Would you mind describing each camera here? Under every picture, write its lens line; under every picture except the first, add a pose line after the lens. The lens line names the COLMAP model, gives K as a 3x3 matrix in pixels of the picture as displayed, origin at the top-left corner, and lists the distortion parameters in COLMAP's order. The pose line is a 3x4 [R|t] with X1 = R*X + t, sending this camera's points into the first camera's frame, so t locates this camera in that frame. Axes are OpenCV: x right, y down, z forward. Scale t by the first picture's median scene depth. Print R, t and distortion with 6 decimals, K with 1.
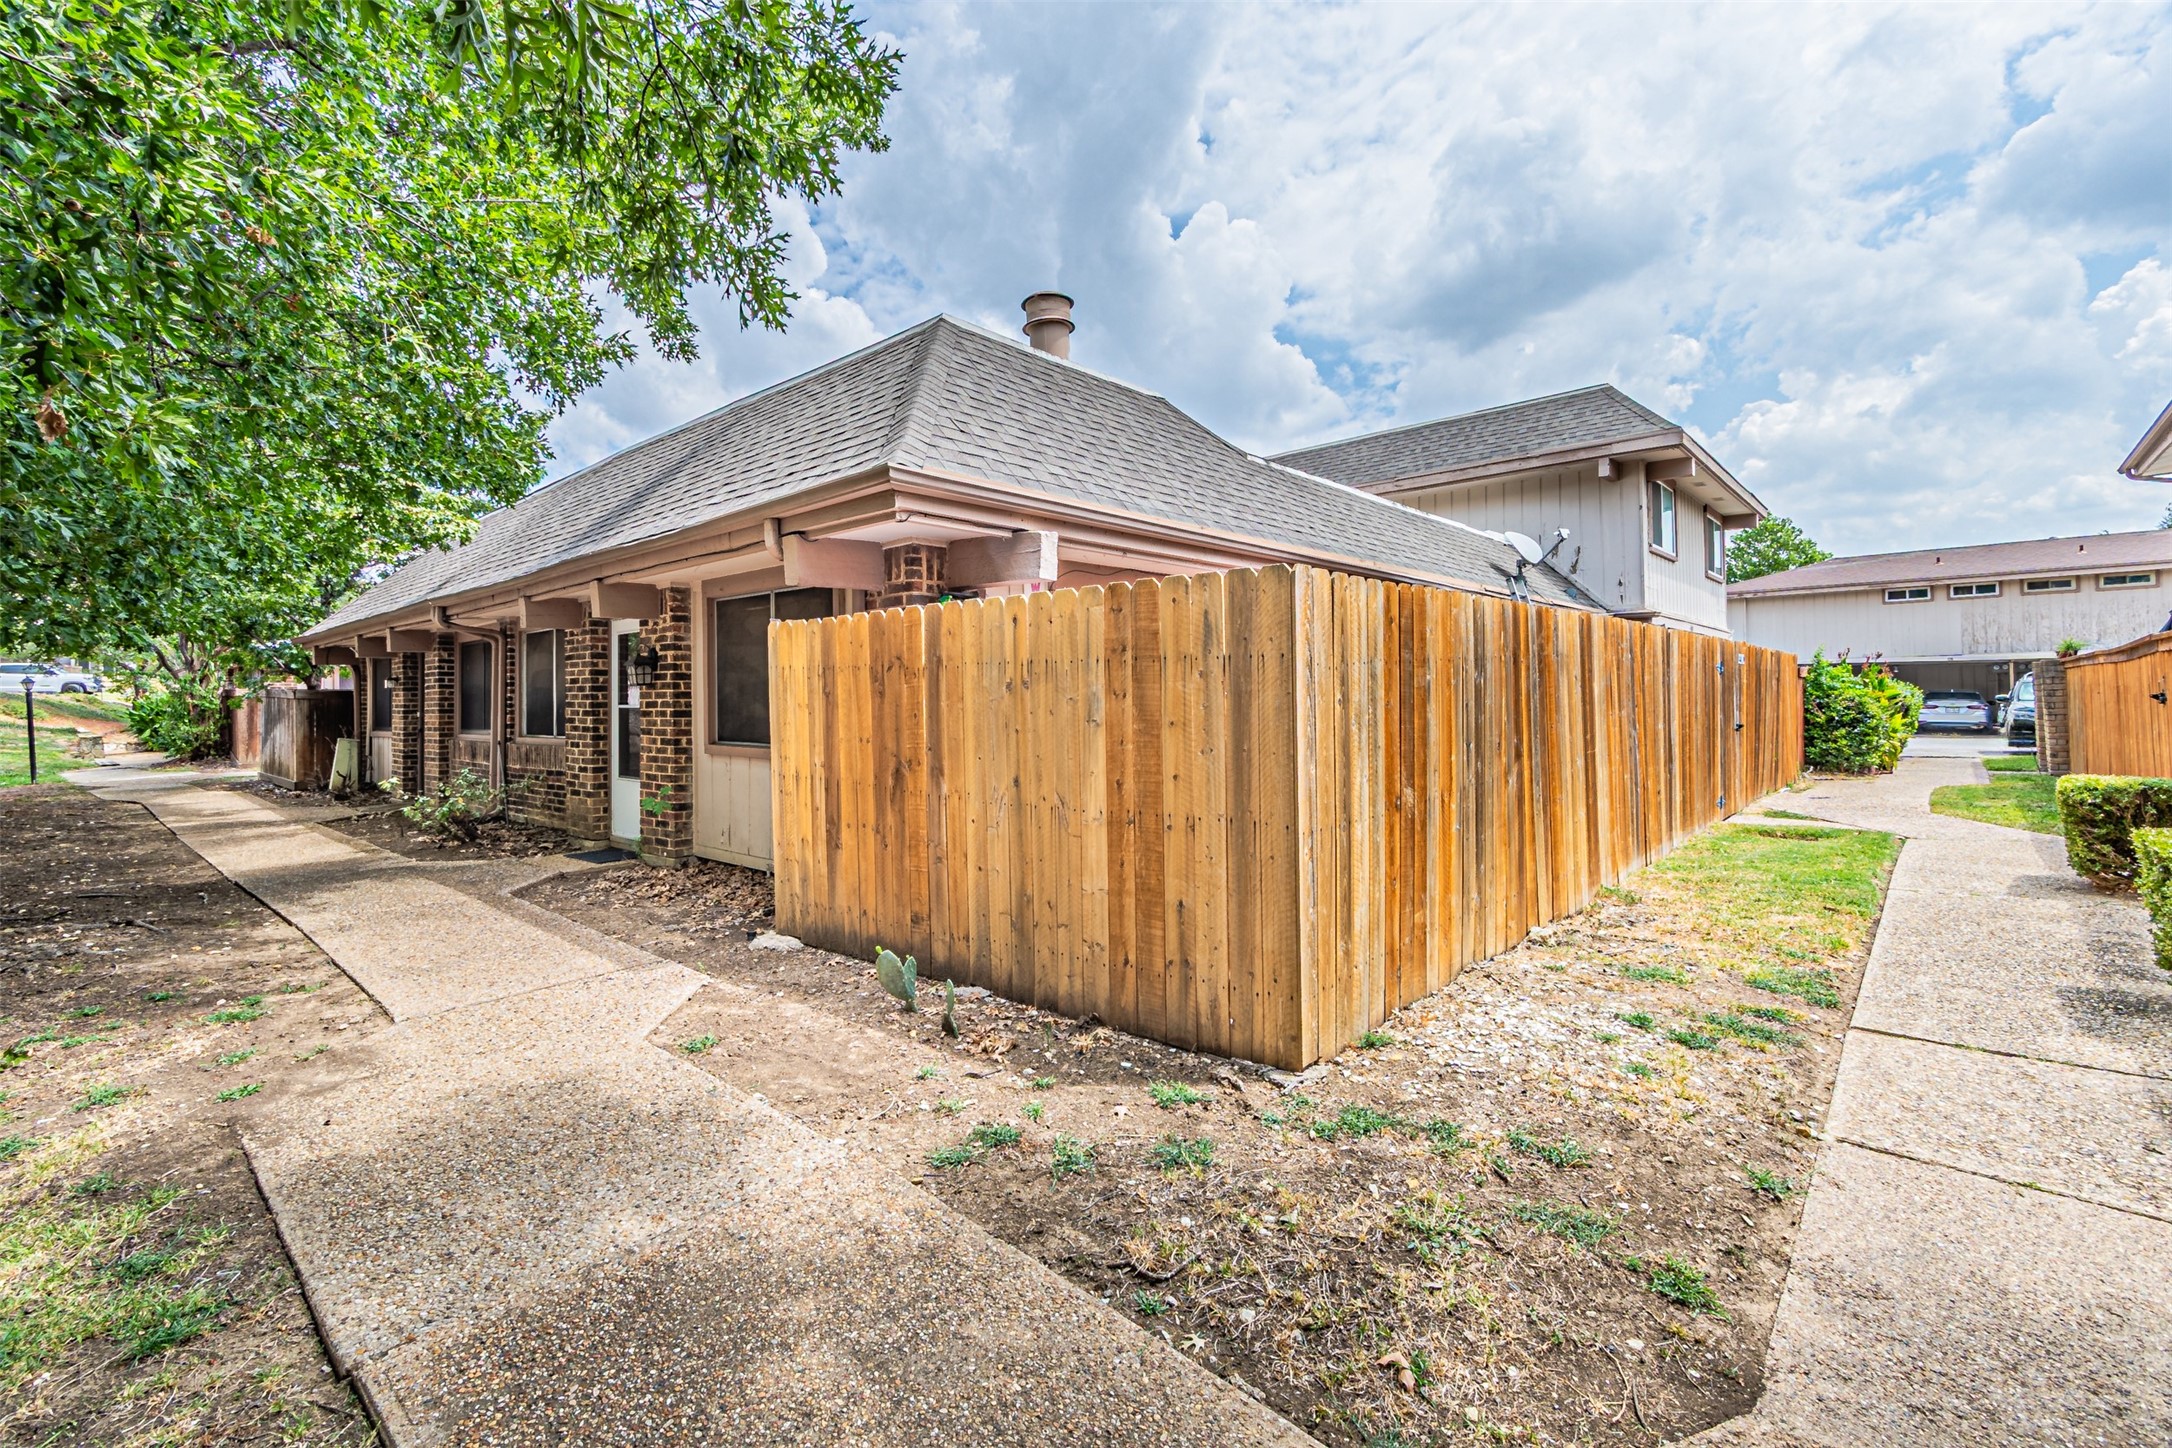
lens RADIAL K [[942.1, 0, 1075.3], [0, 942.1, 706.3], [0, 0, 1]] dist [0.009881, -0.001712]
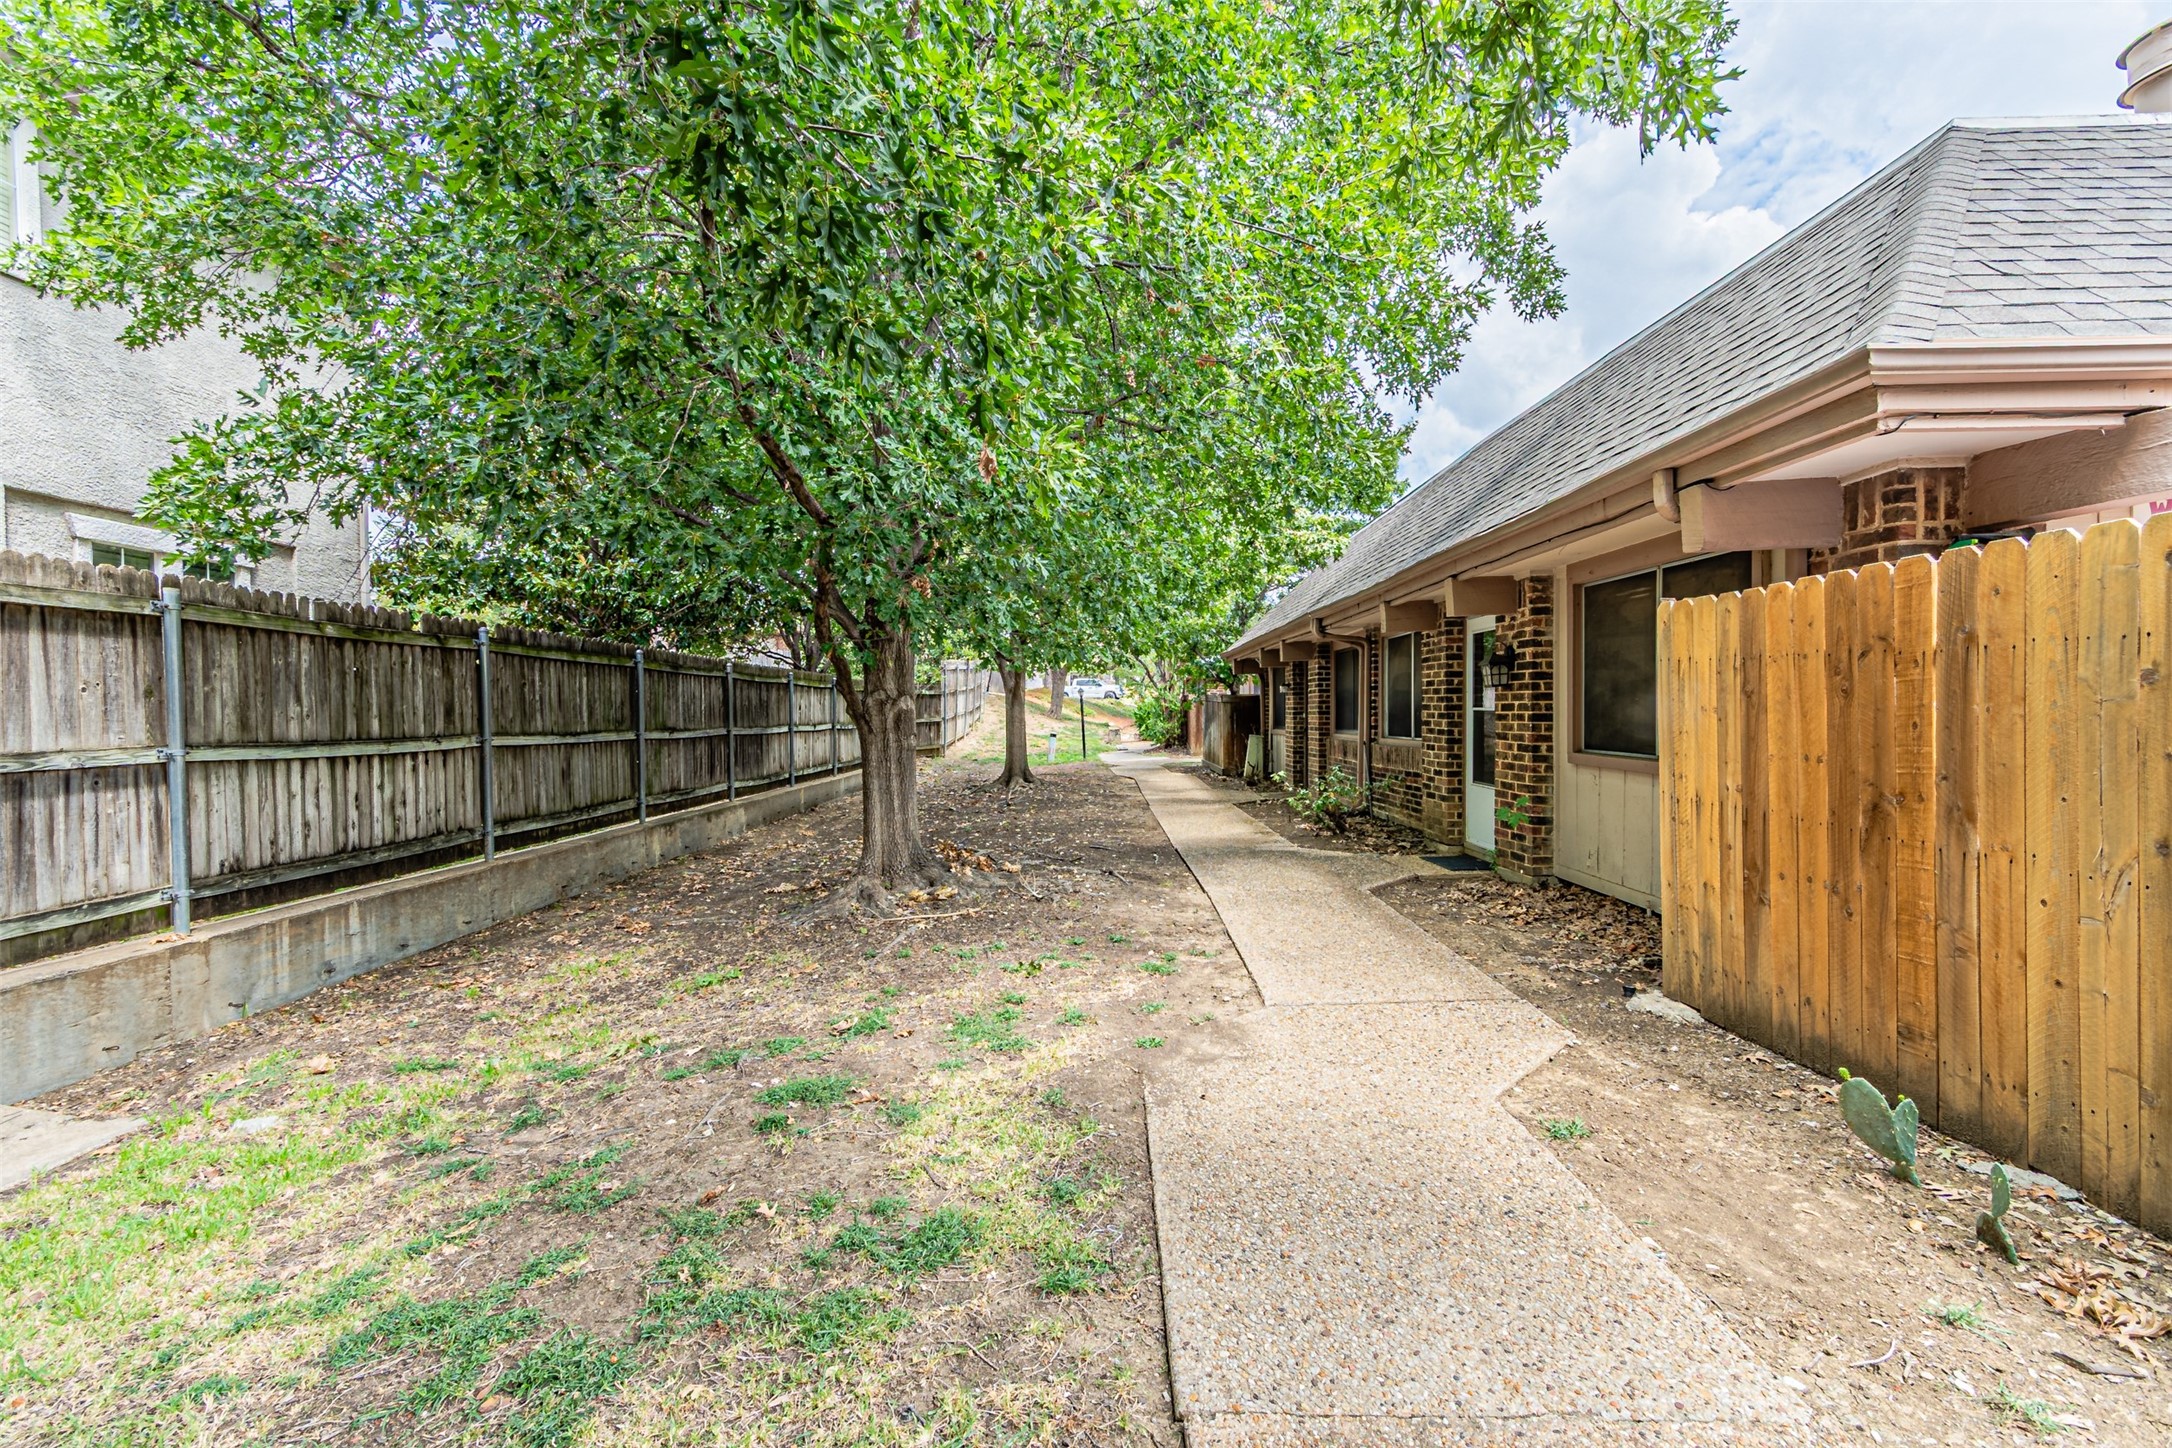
lens RADIAL K [[942.1, 0, 1074.7], [0, 942.1, 719.7], [0, 0, 1]] dist [0.009881, -0.001712]
pose [[0.657430, 0.010317, -0.753445, -0.046298], [-0.000994, 0.999917, 0.012824, -0.001473], [0.753515, -0.007682, 0.657386, 0.107213]]
